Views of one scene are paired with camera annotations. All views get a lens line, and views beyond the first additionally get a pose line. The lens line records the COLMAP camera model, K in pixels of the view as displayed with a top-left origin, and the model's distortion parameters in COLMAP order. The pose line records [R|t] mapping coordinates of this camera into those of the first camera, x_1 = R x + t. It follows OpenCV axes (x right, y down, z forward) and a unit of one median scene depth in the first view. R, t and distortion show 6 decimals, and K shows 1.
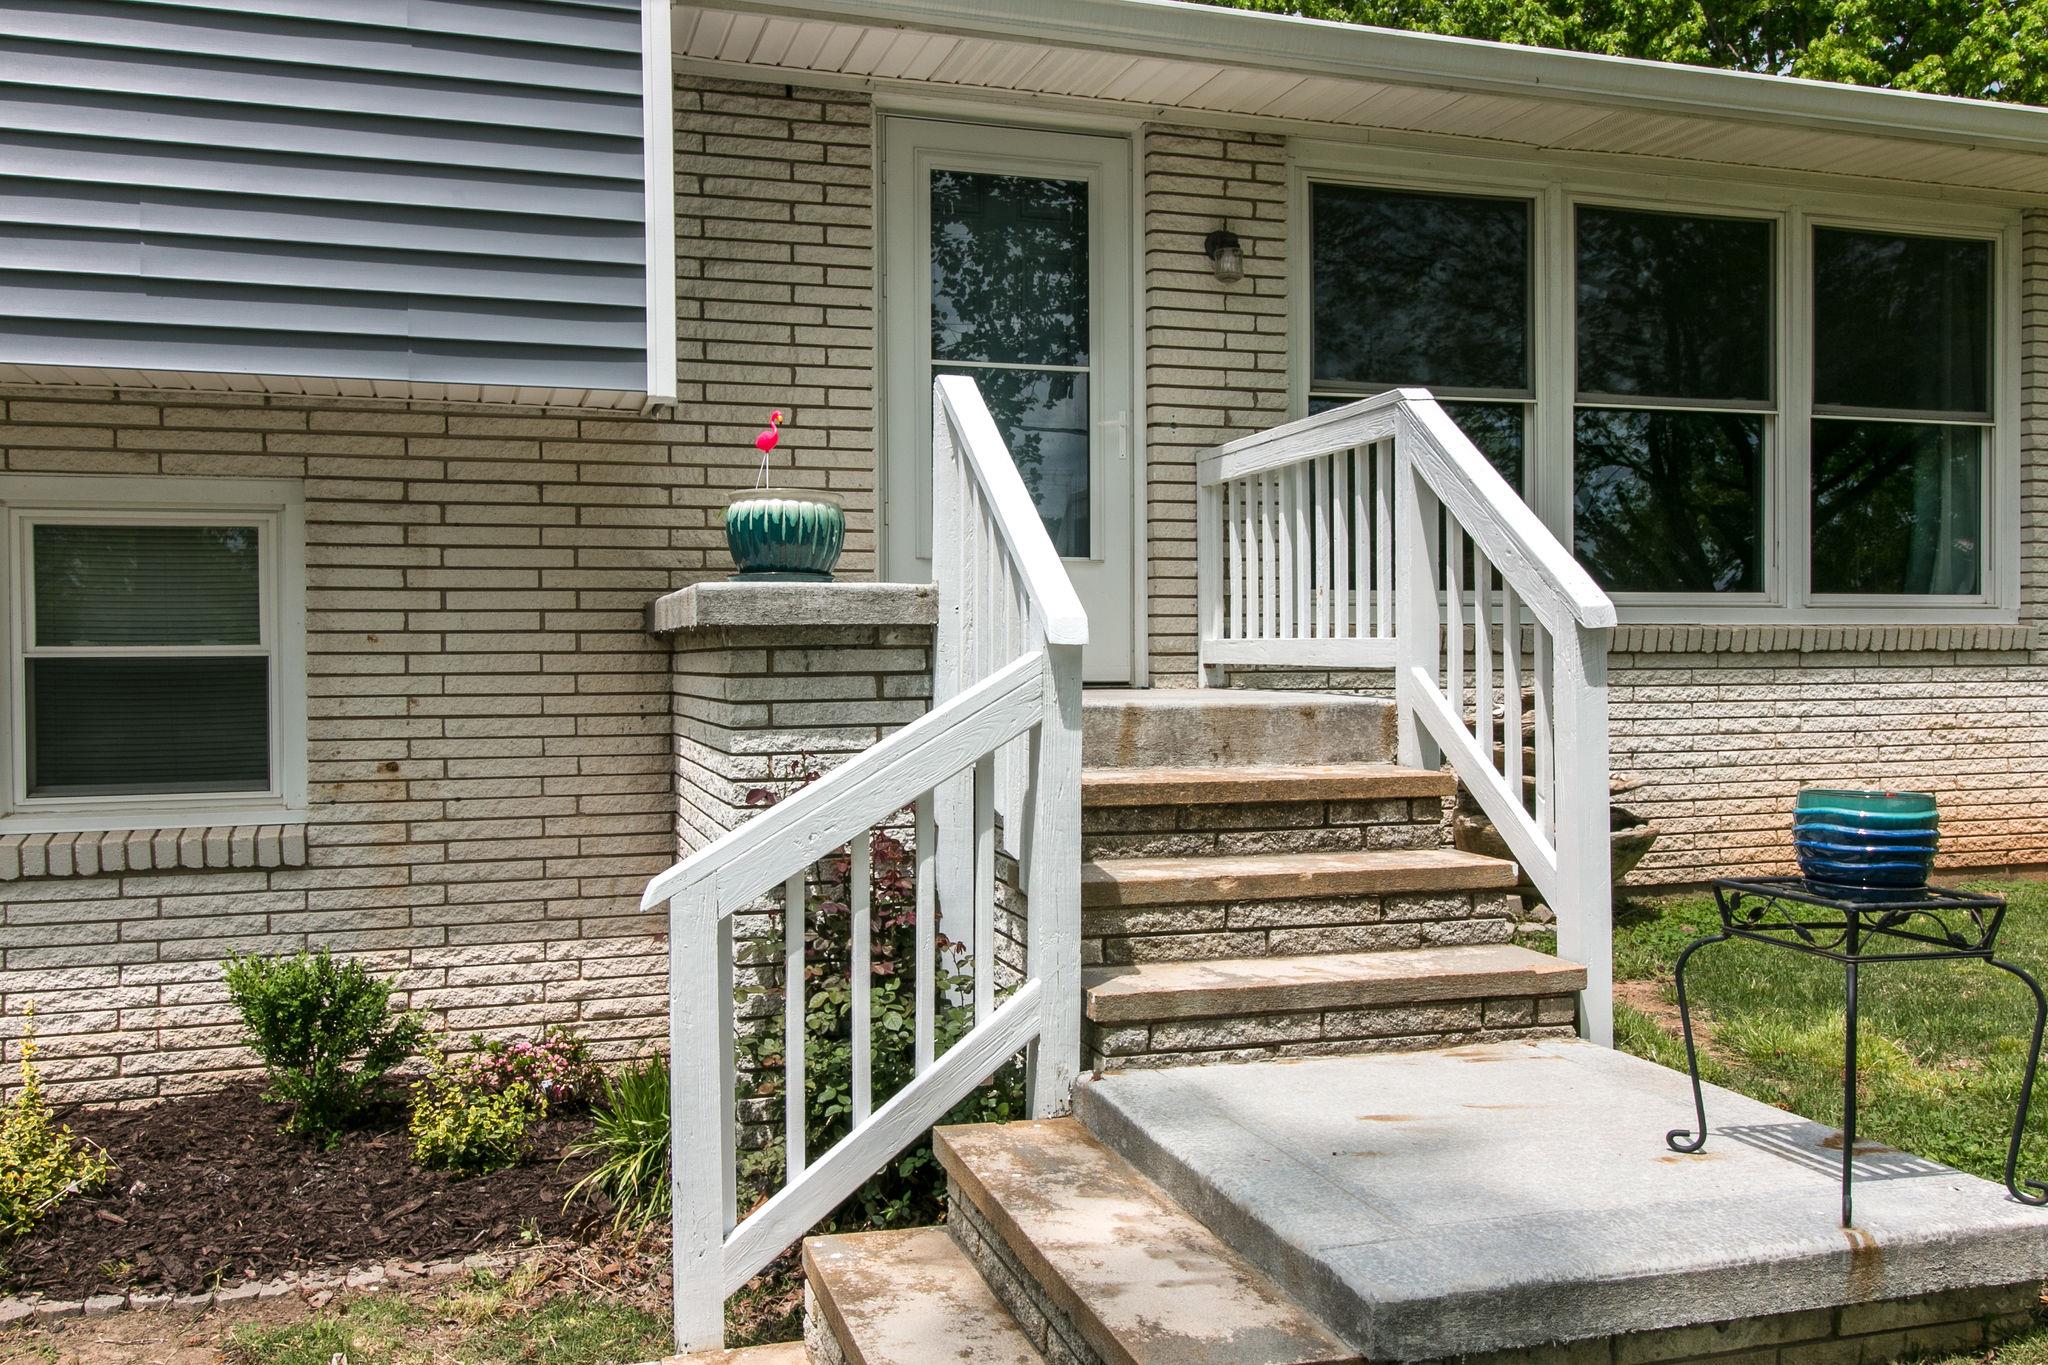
lens RADIAL K [[1646.9, 0, 1098.4], [0, 1646.9, 683.1], [0, 0, 1]] dist [0.000420, 0.001712]
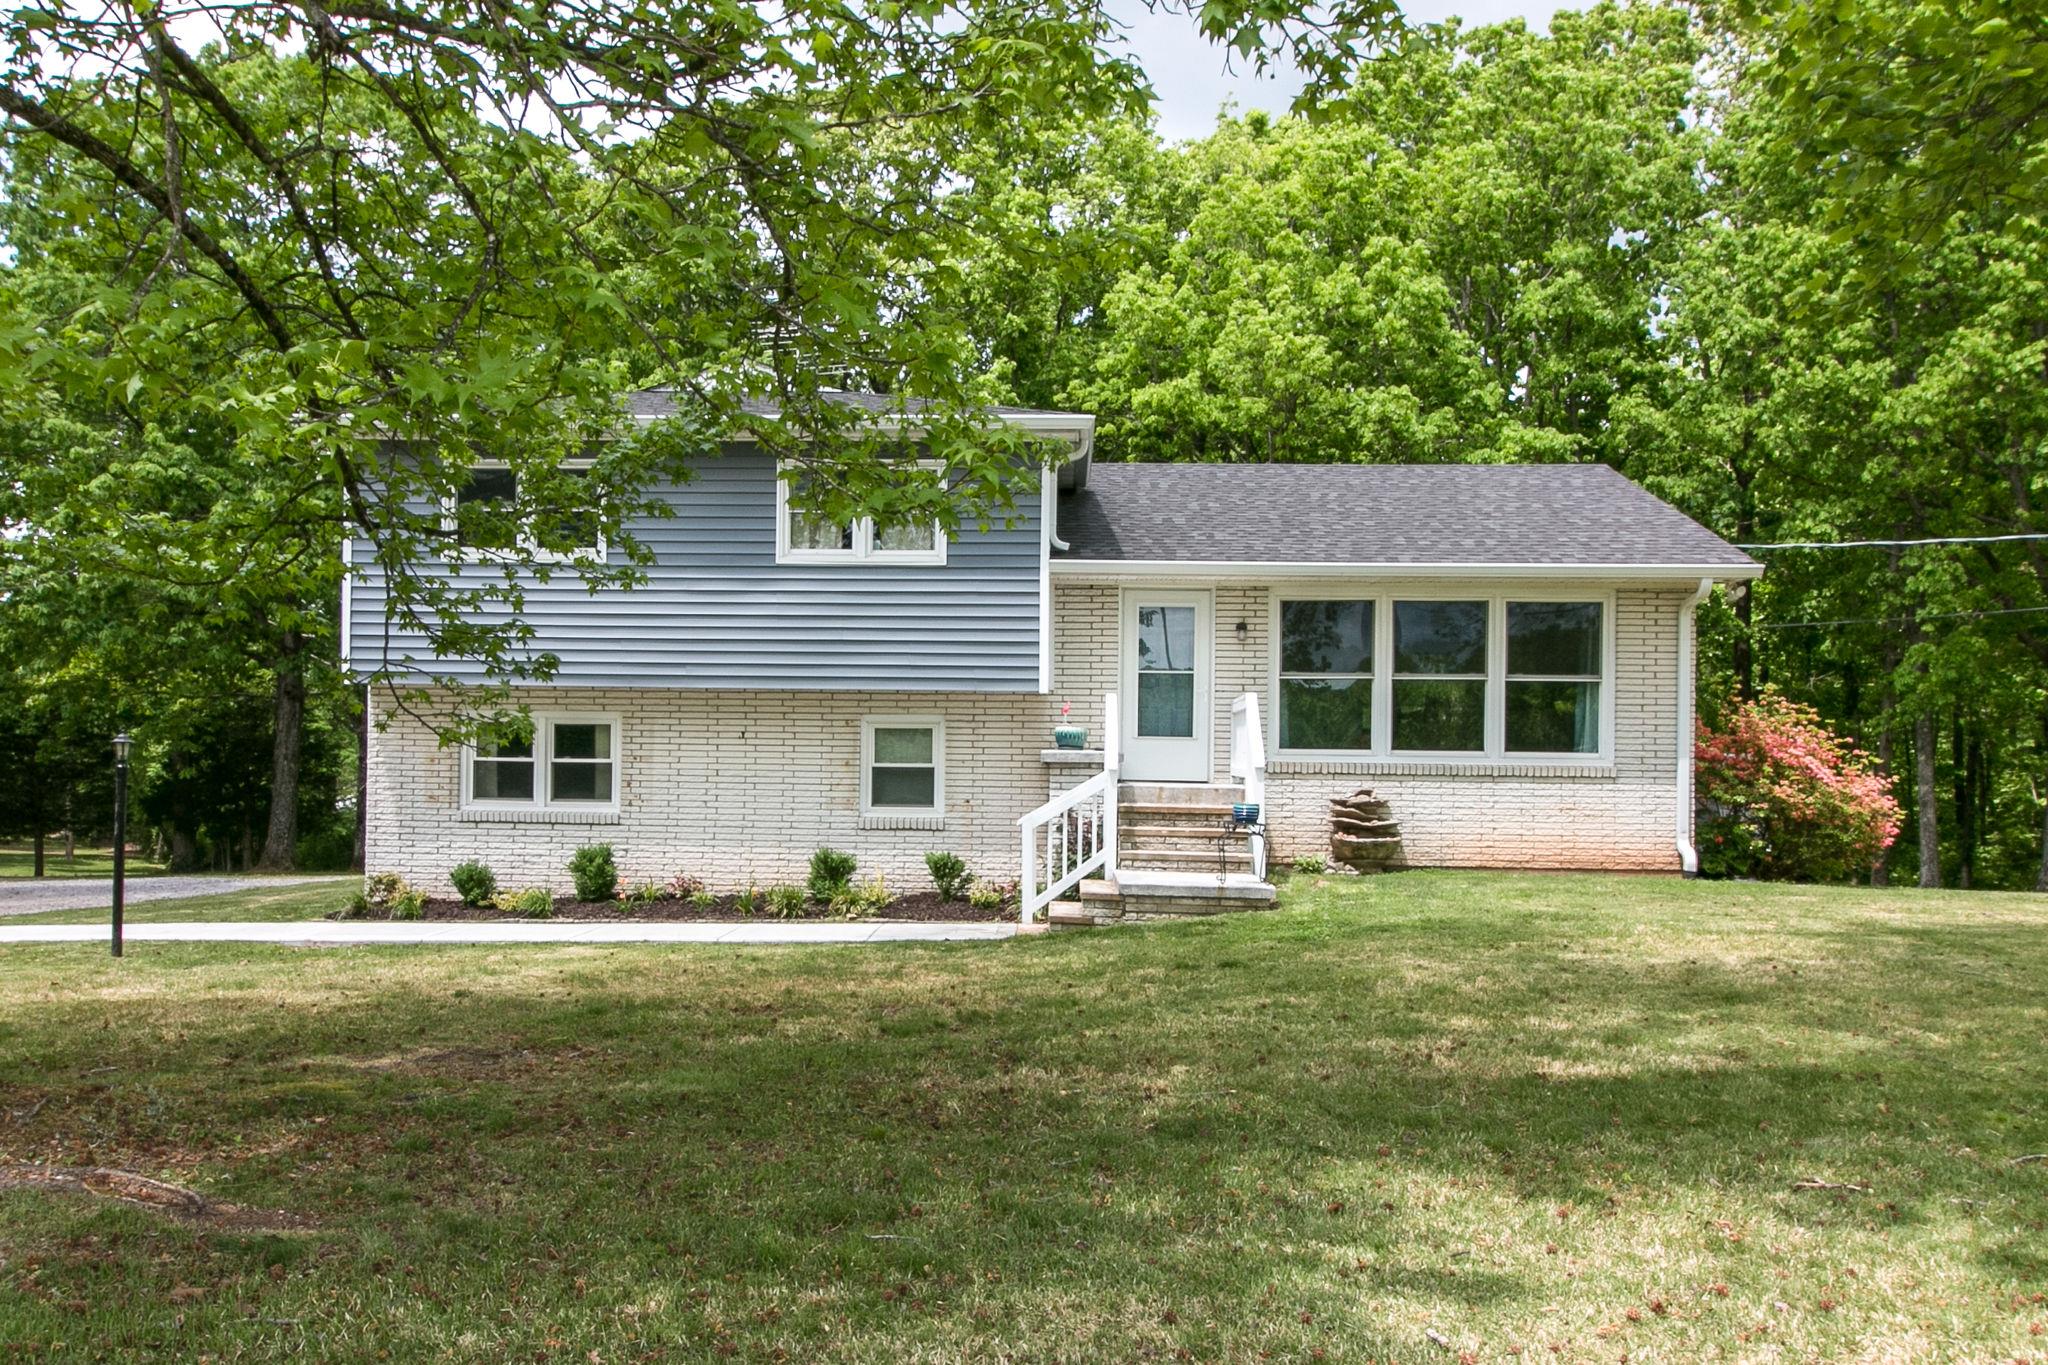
lens RADIAL K [[1646.9, 0, 1022.7], [0, 1646.9, 750.5], [0, 0, 1]] dist [0.000420, 0.001712]
pose [[0.933518, 0.015757, -0.358184, 0.892426], [-0.023532, 0.999572, -0.017359, 0.003849], [0.357757, 0.024634, 0.933490, -2.133247]]
